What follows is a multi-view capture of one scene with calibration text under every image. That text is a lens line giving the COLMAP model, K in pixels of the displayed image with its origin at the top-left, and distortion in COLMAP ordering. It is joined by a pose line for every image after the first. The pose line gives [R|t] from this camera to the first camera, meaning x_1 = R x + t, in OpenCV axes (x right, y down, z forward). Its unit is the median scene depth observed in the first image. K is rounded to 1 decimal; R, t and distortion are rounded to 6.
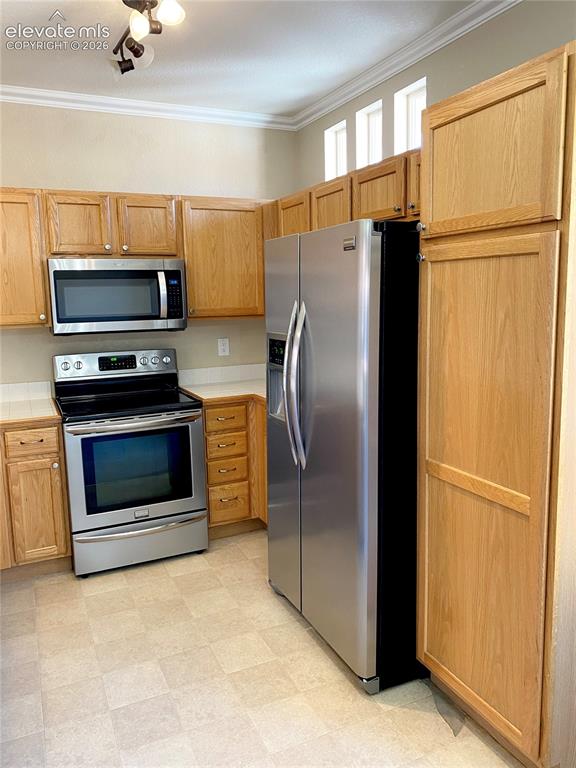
lens RADIAL K [[580.2, 0, 287.8], [0, 580.2, 376.1], [0, 0, 1]] dist [0.041232, -0.028135]
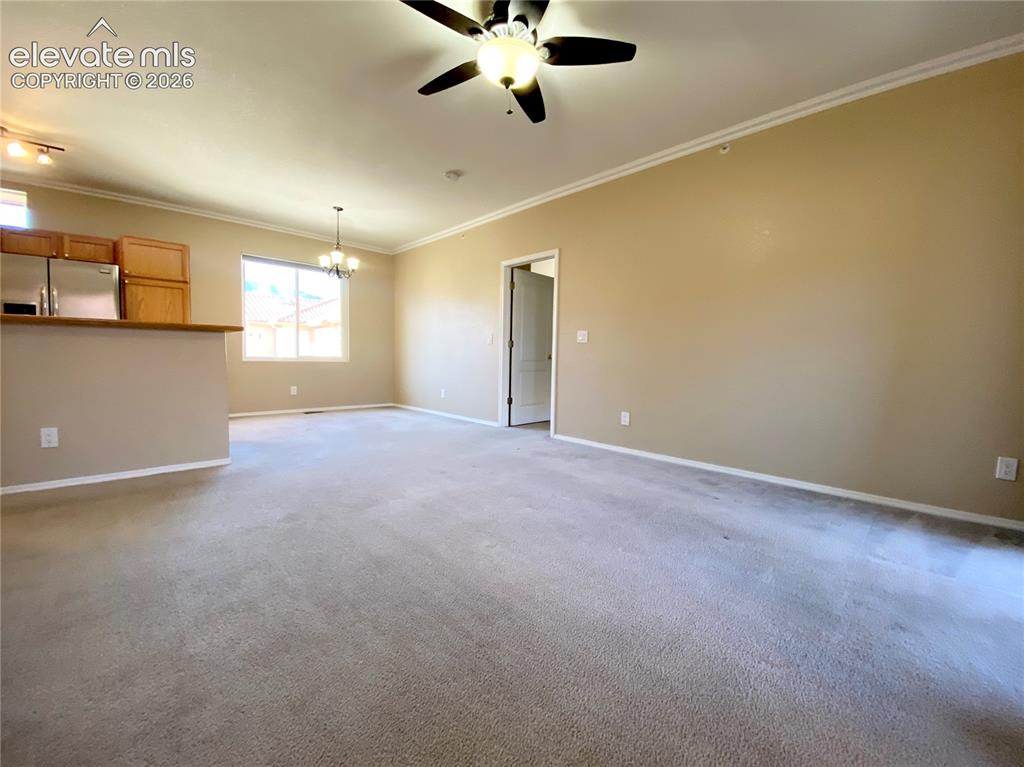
lens RADIAL K [[412.0, 0, 512.0], [0, 412.0, 383.5], [0, 0, 1]] dist [0.001088, -0.011691]
pose [[-0.331648, -0.052788, 0.941925, -1.514242], [0.118483, 0.988197, 0.097098, 0.218834], [-0.935934, 0.143804, -0.321479, -0.084065]]
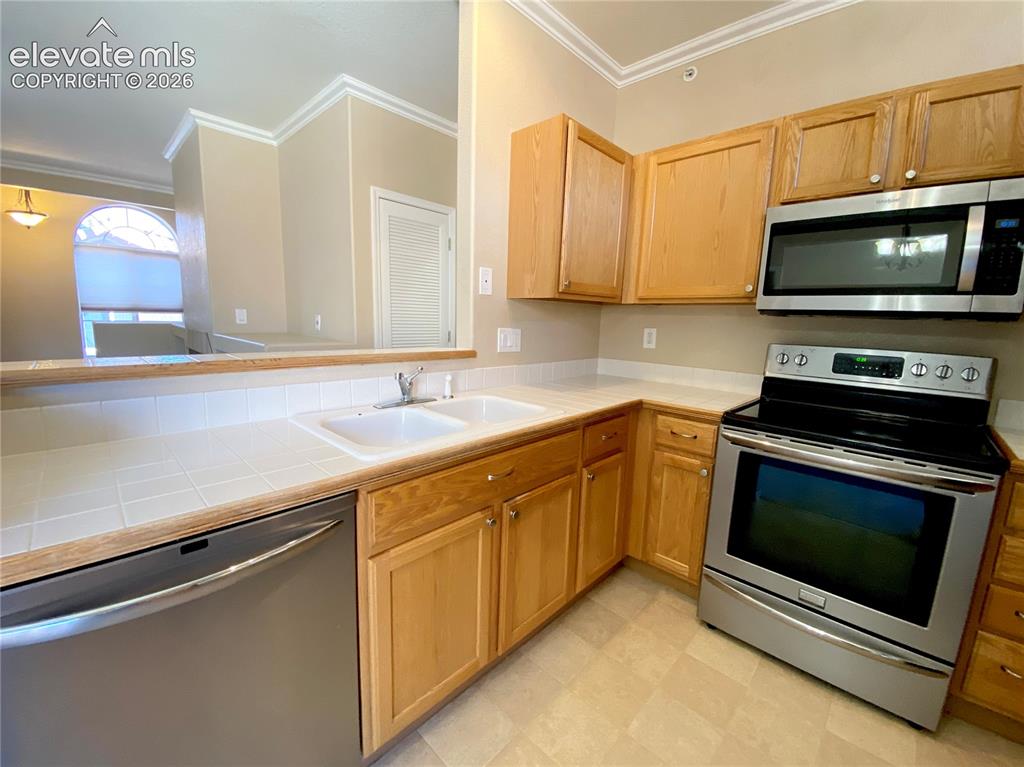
lens RADIAL K [[412.0, 0, 512.0], [0, 412.0, 383.5], [0, 0, 1]] dist [0.001088, -0.011691]
pose [[0.356251, 0.180518, -0.916787, -0.002590], [-0.171499, 0.977125, 0.125756, 0.009056], [0.918517, 0.112427, 0.379060, 0.505710]]
